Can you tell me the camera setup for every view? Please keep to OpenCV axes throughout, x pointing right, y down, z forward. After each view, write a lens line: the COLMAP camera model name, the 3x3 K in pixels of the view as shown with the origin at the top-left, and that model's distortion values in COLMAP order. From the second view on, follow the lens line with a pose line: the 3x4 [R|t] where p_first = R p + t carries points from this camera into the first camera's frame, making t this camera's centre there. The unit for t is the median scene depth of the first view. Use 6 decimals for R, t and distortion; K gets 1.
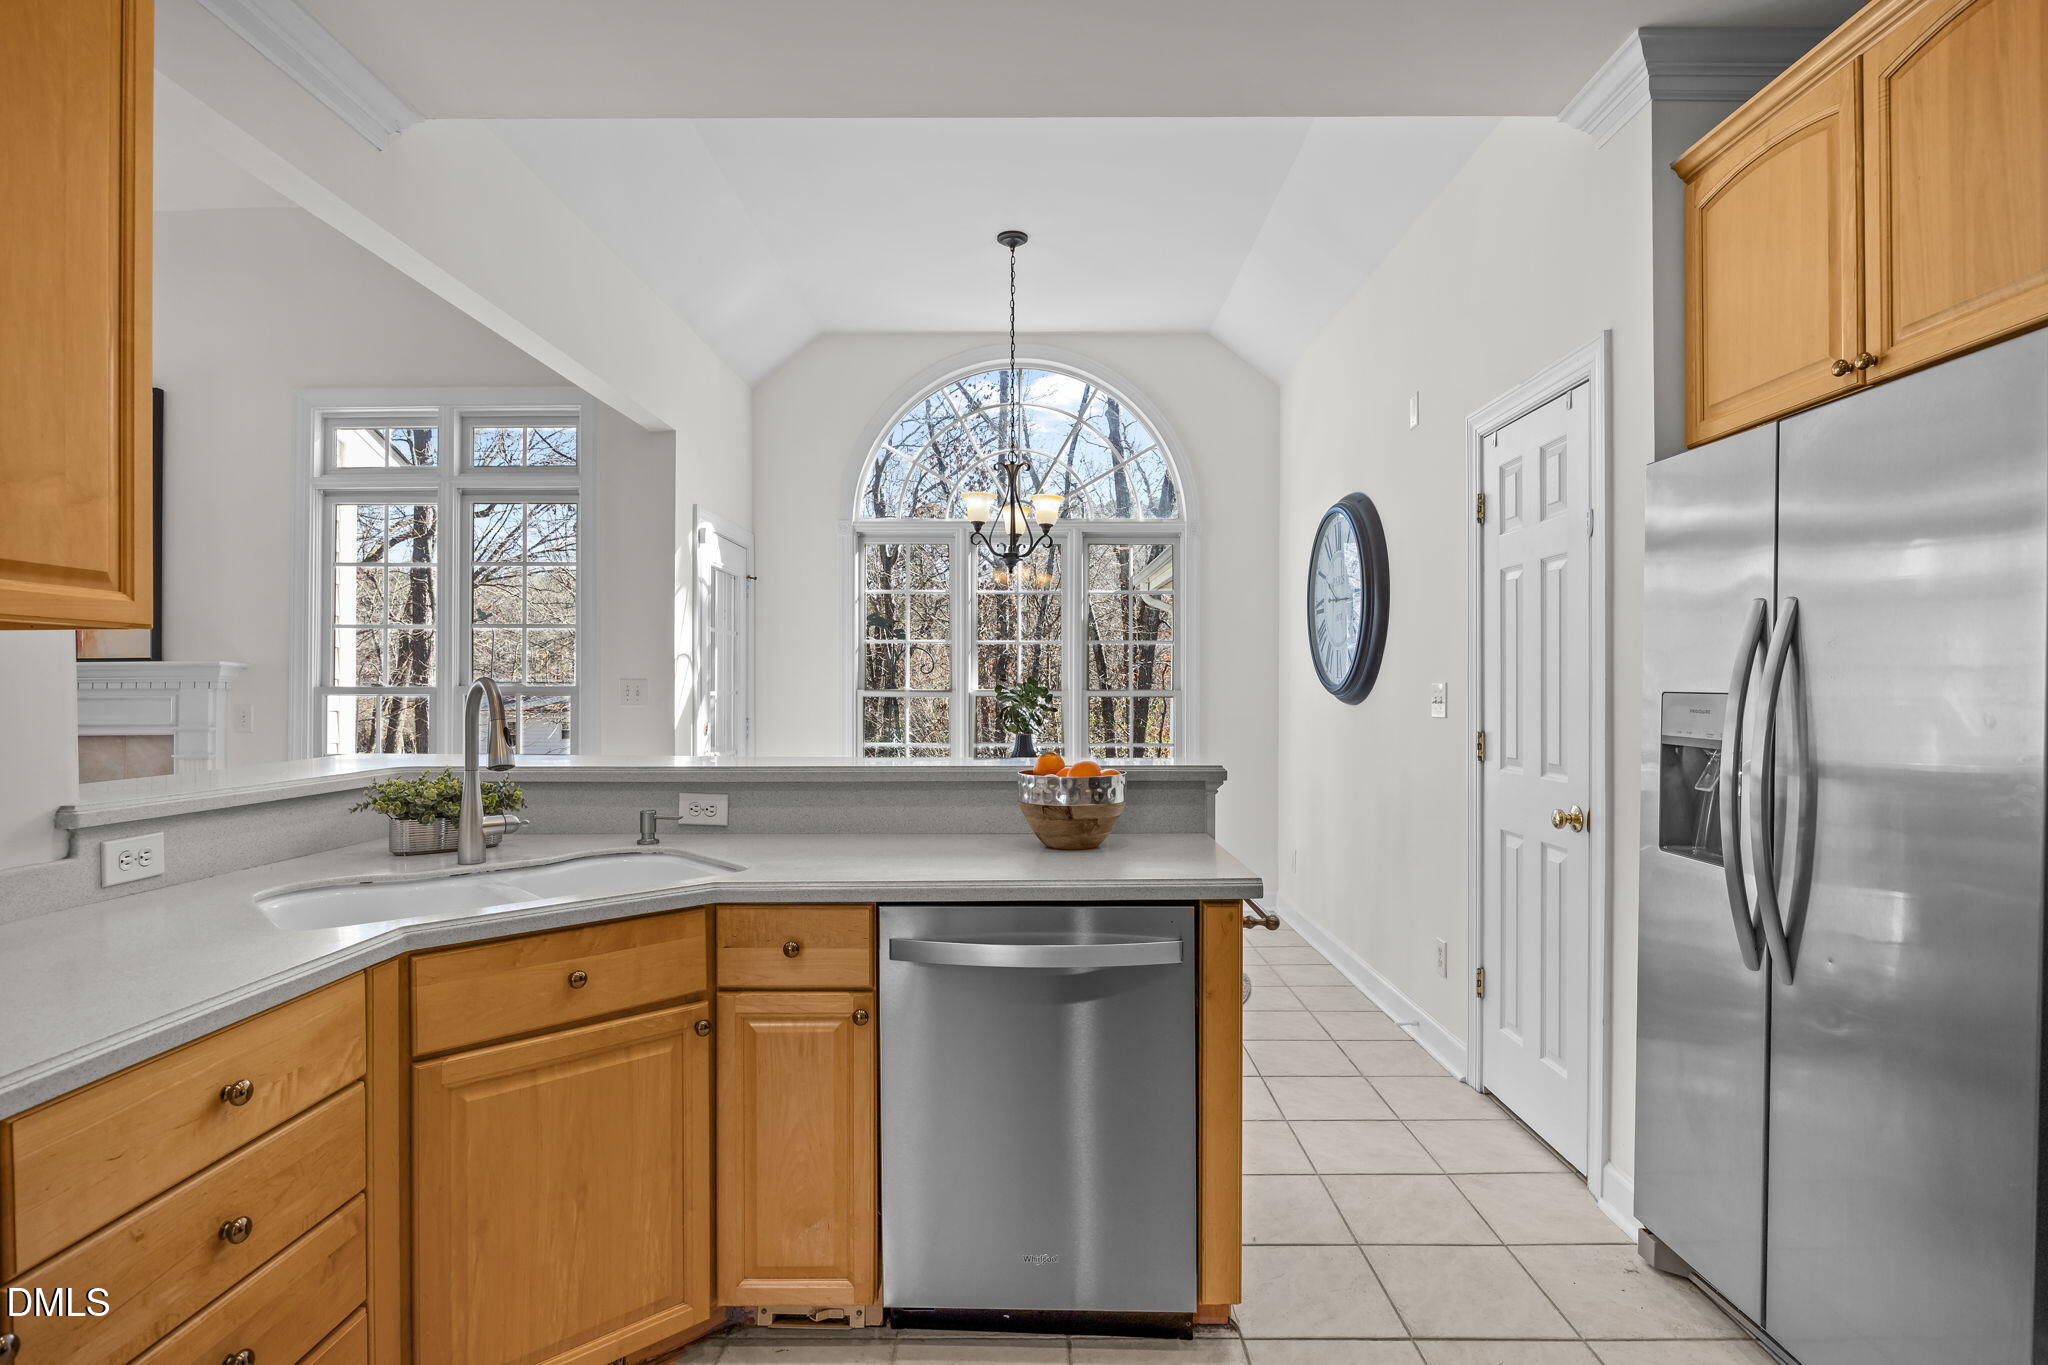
lens RADIAL K [[1016.0, 0, 1035.3], [0, 1016.0, 687.3], [0, 0, 1]] dist [-0.010579, -0.001502]
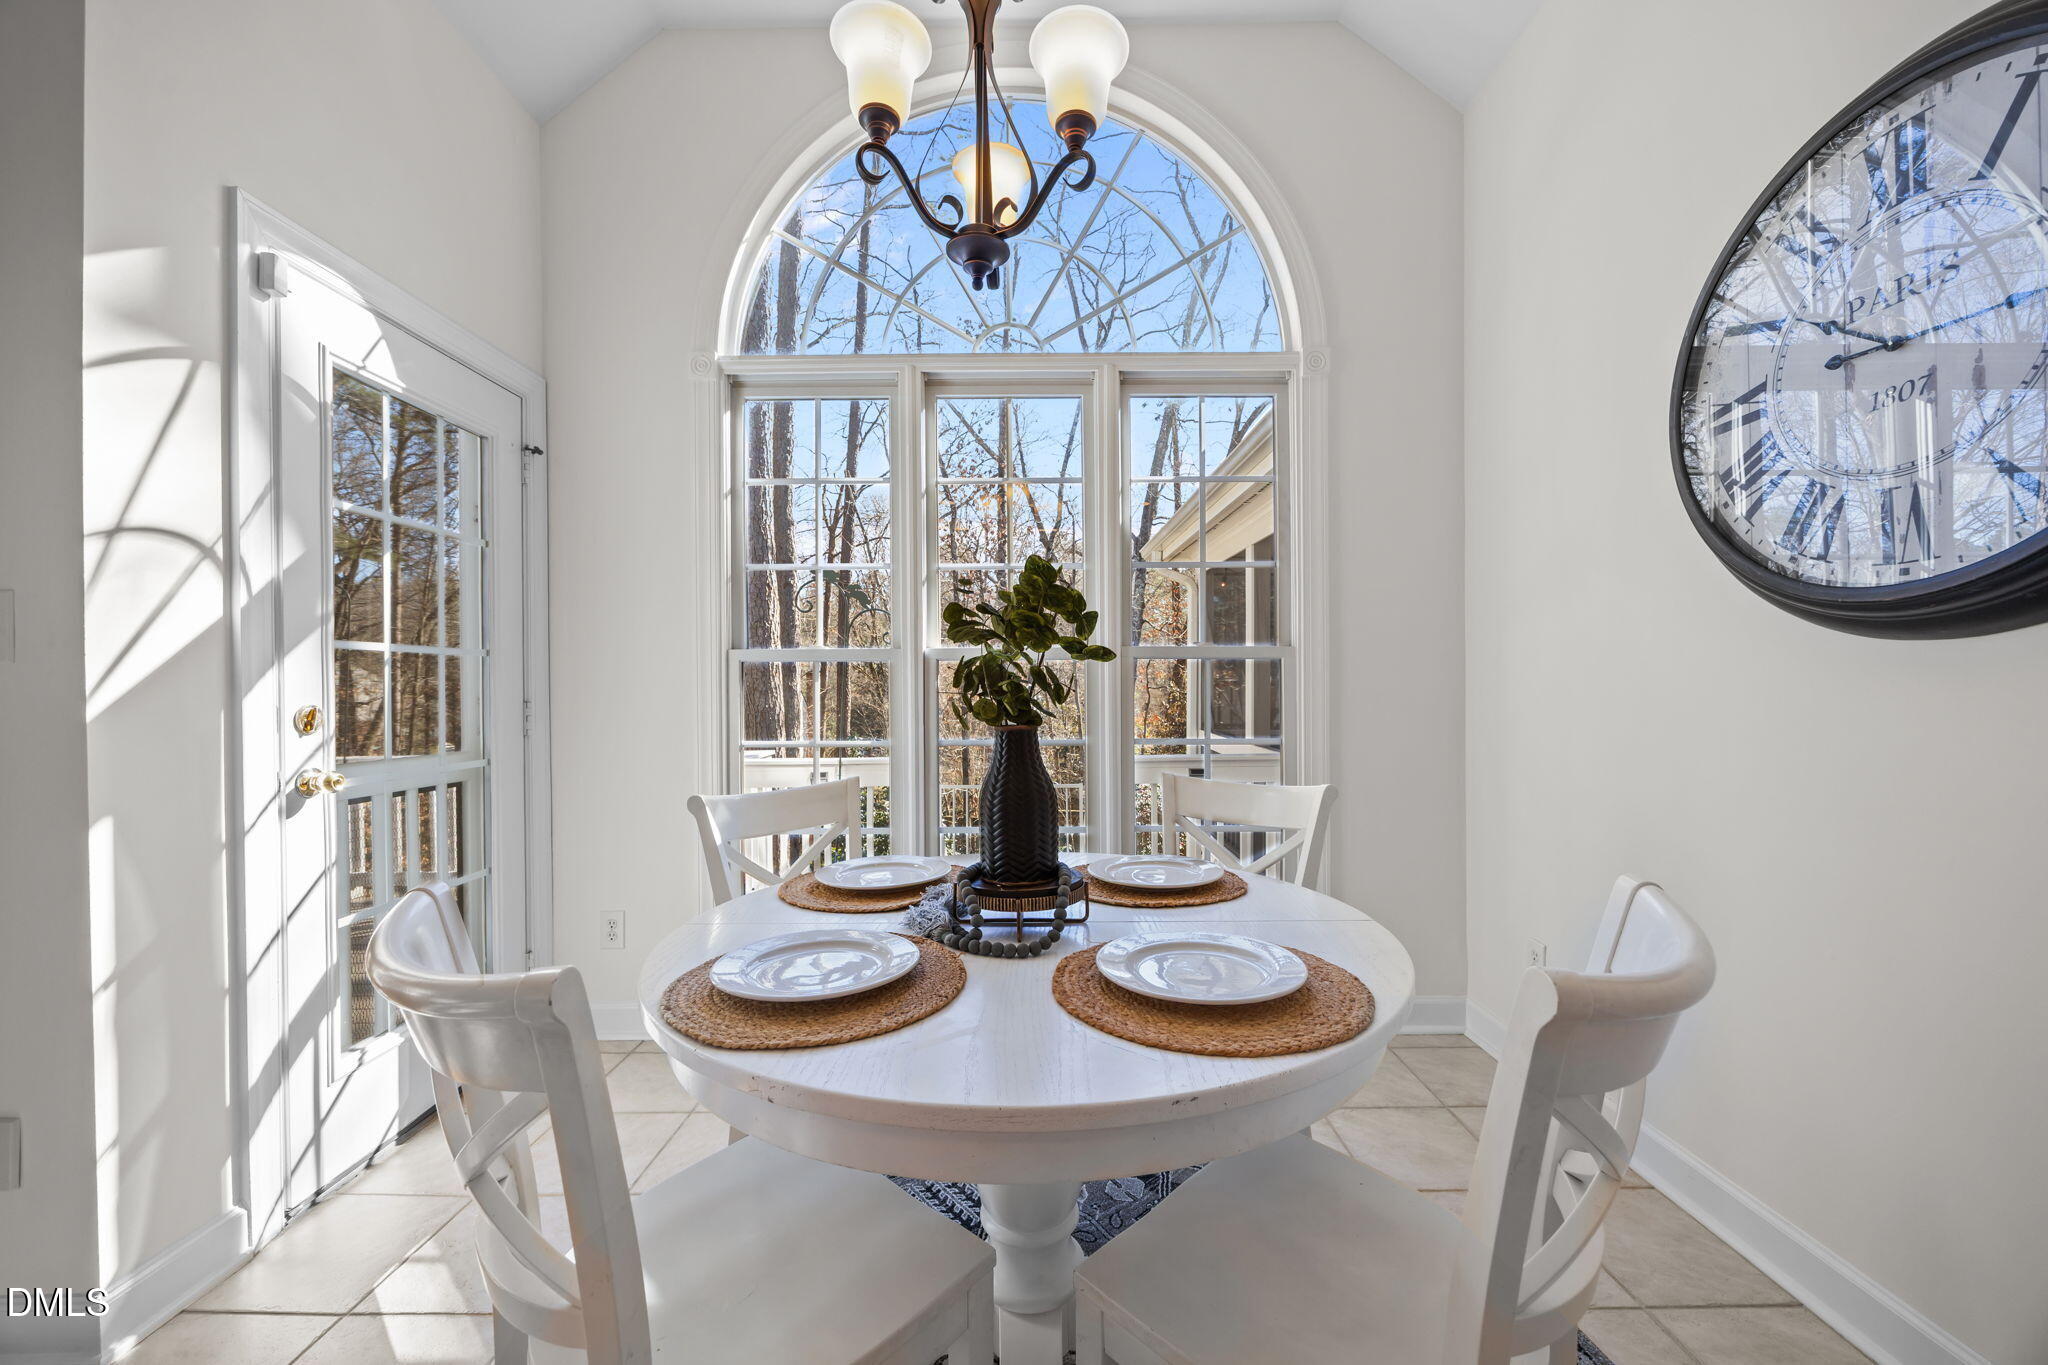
lens RADIAL K [[777.3, 0, 1023.0], [0, 777.3, 688.6], [0, 0, 1]] dist [0.000578, -0.000161]
pose [[0.999941, -0.005187, -0.009561, -0.006038], [0.005170, 0.999985, -0.001809, 0.033160], [0.009570, 0.001760, 0.999953, 0.723199]]
